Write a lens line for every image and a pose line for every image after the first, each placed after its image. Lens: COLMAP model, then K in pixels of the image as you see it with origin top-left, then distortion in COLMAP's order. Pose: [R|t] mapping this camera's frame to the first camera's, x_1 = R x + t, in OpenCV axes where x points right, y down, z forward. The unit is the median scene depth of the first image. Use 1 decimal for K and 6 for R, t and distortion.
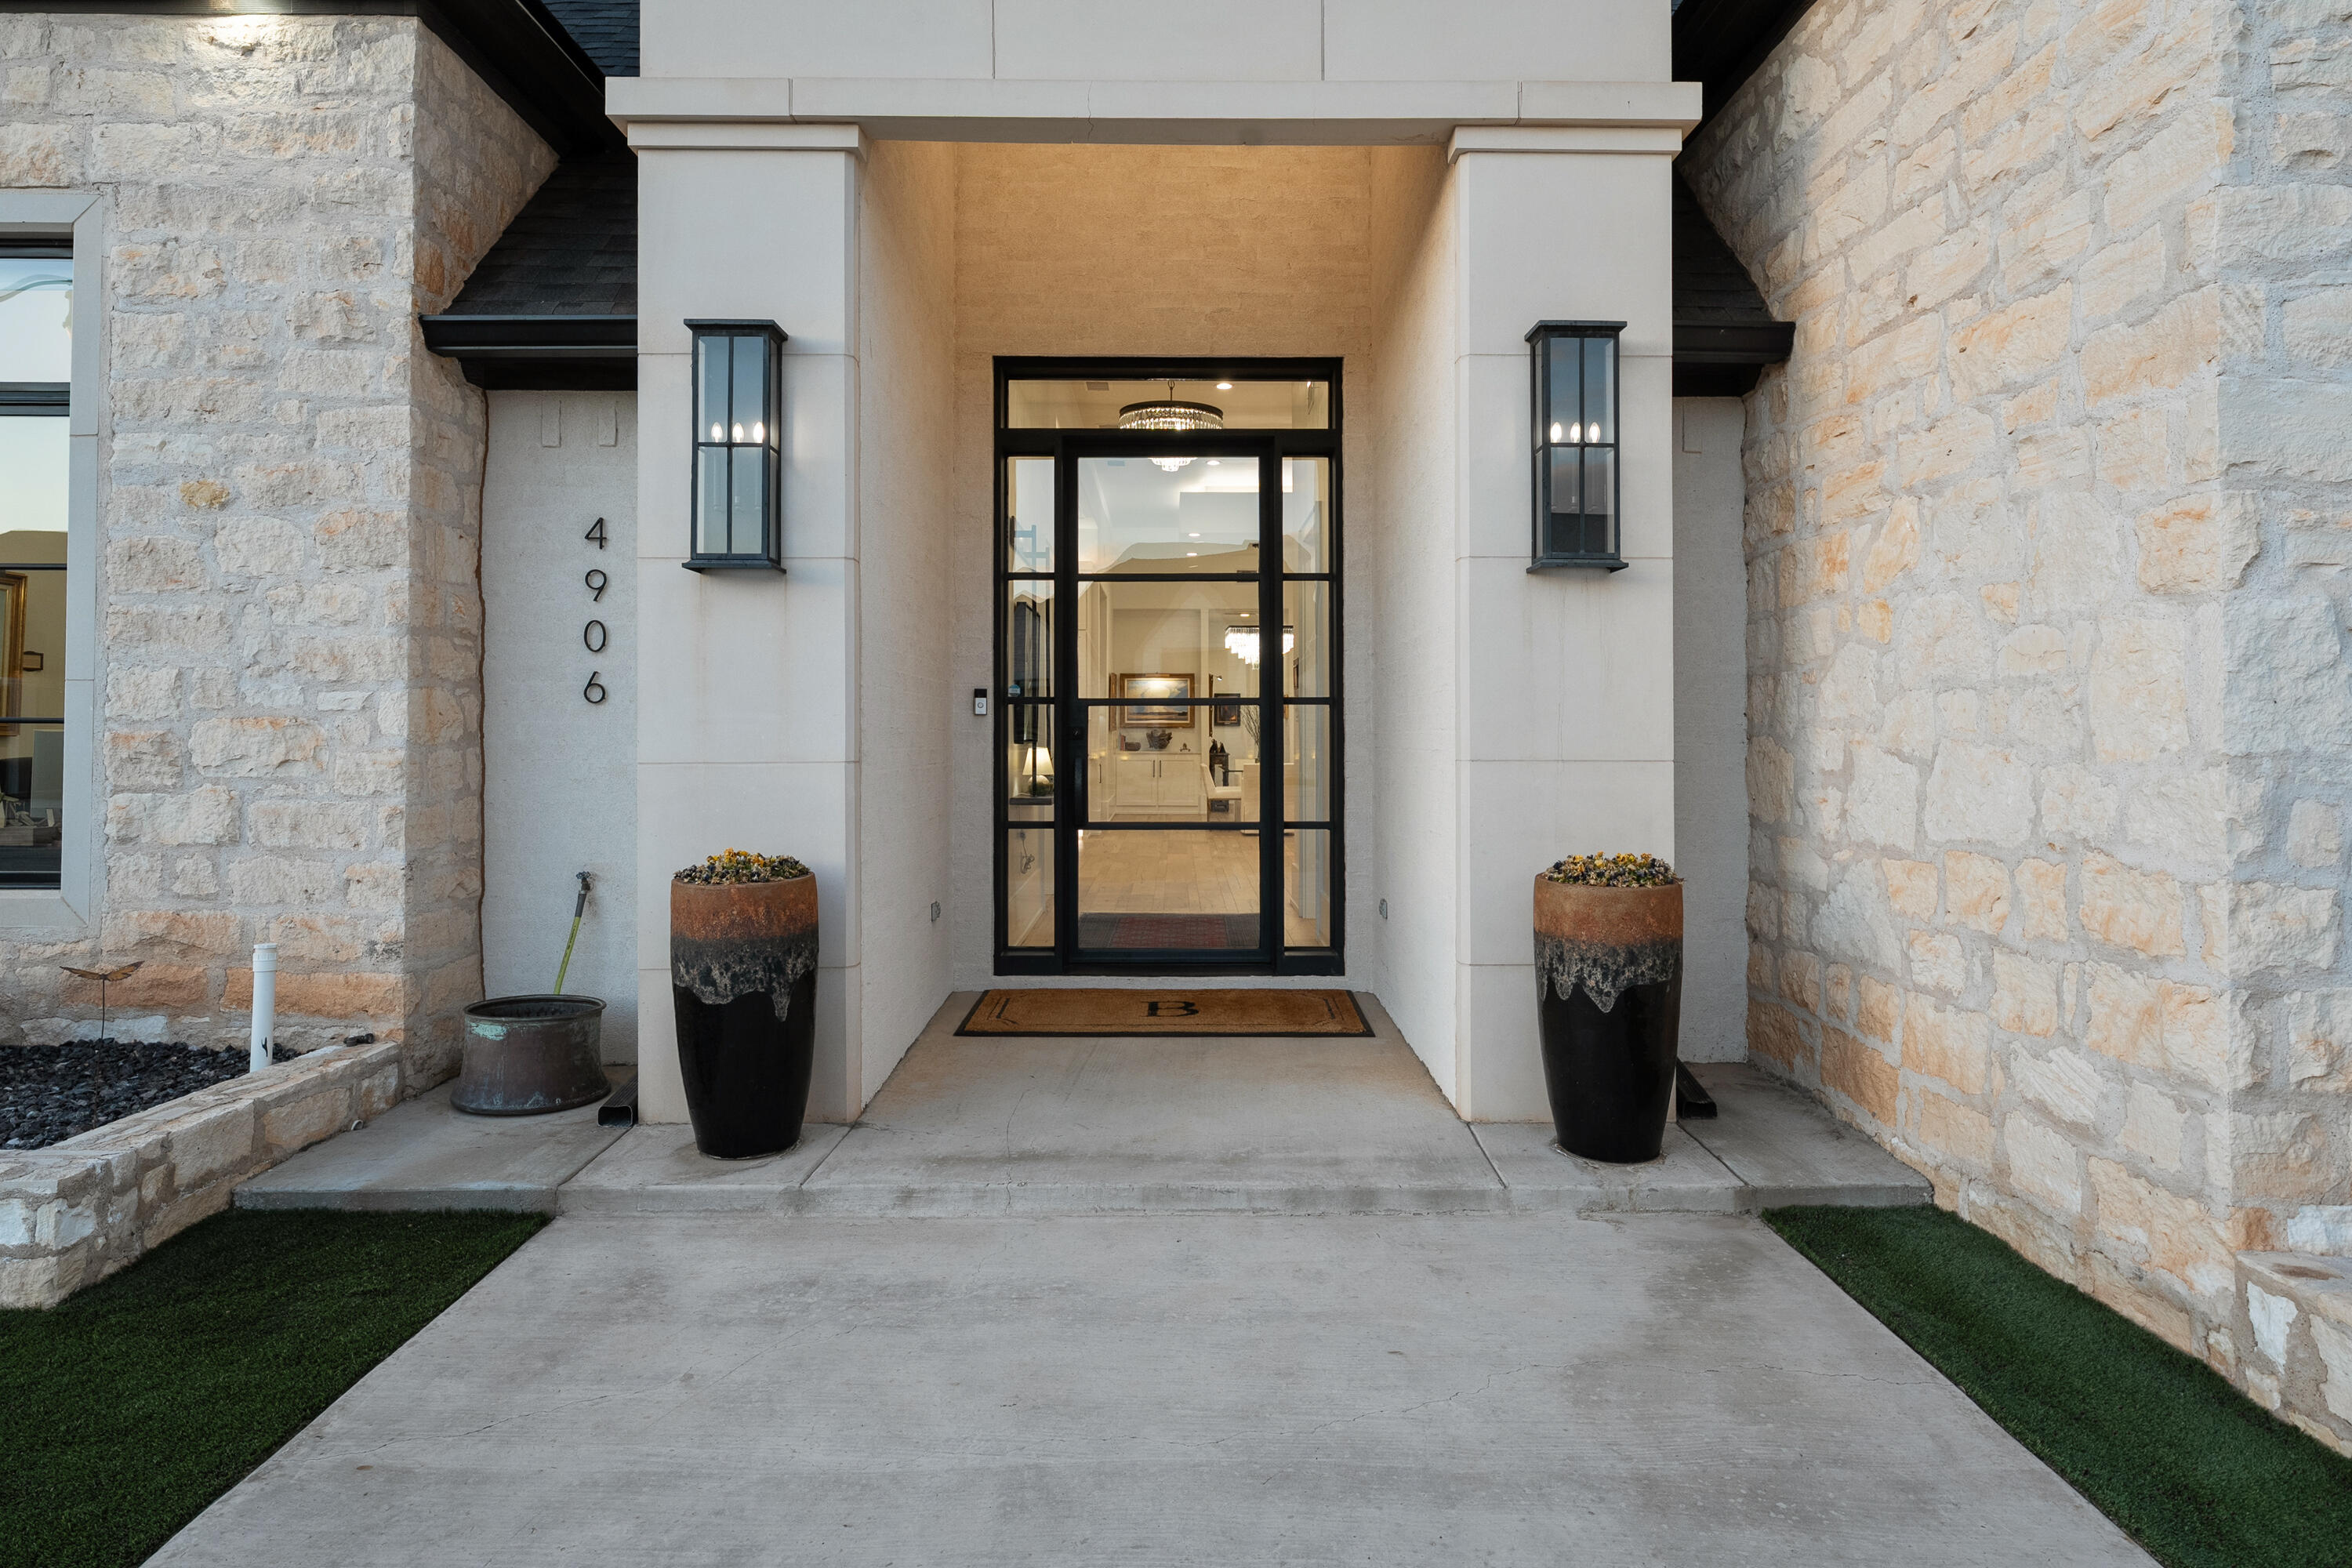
lens RADIAL K [[1342.4, 0, 1161.6], [0, 1342.4, 727.7], [0, 0, 1]] dist [0.000943, 0.001894]
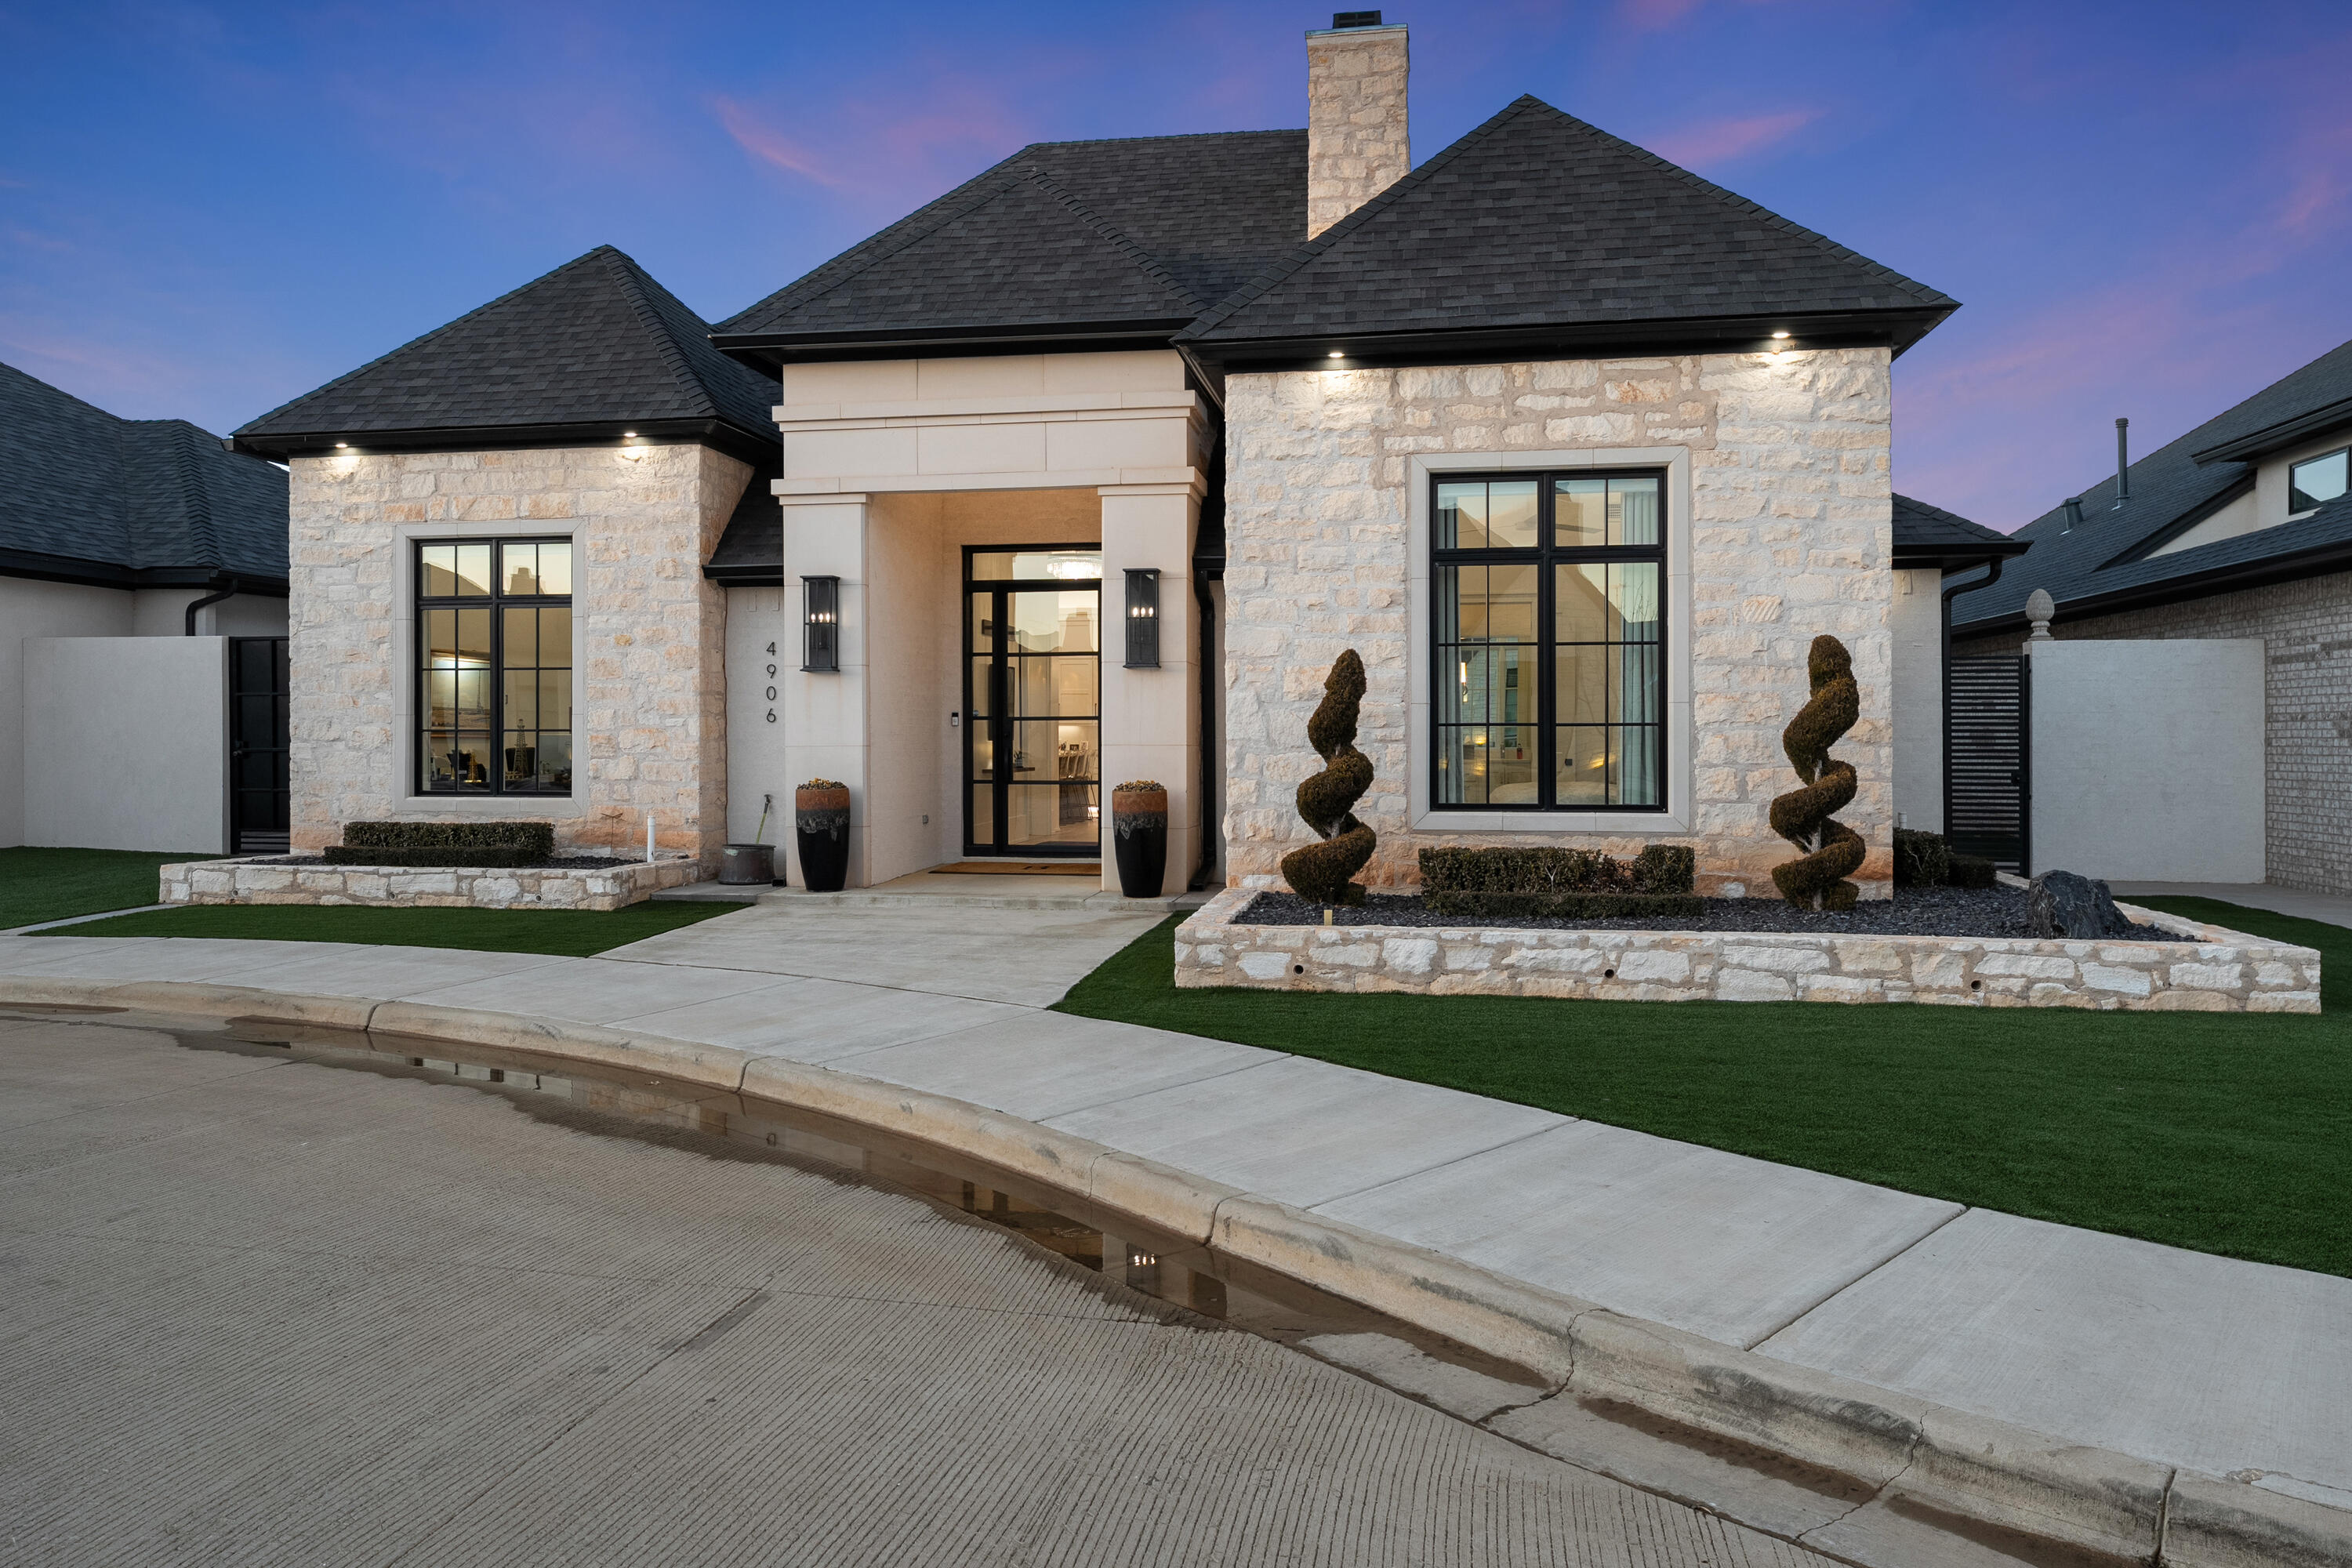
lens RADIAL K [[1657.9, 0, 1175.9], [0, 1657.9, 773.4], [0, 0, 1]] dist [0.001333, -0.000193]
pose [[0.983927, 0.001740, -0.178563, 0.854062], [0.002799, 0.999679, 0.025166, 0.000311], [0.178550, -0.025261, 0.983607, -1.862377]]
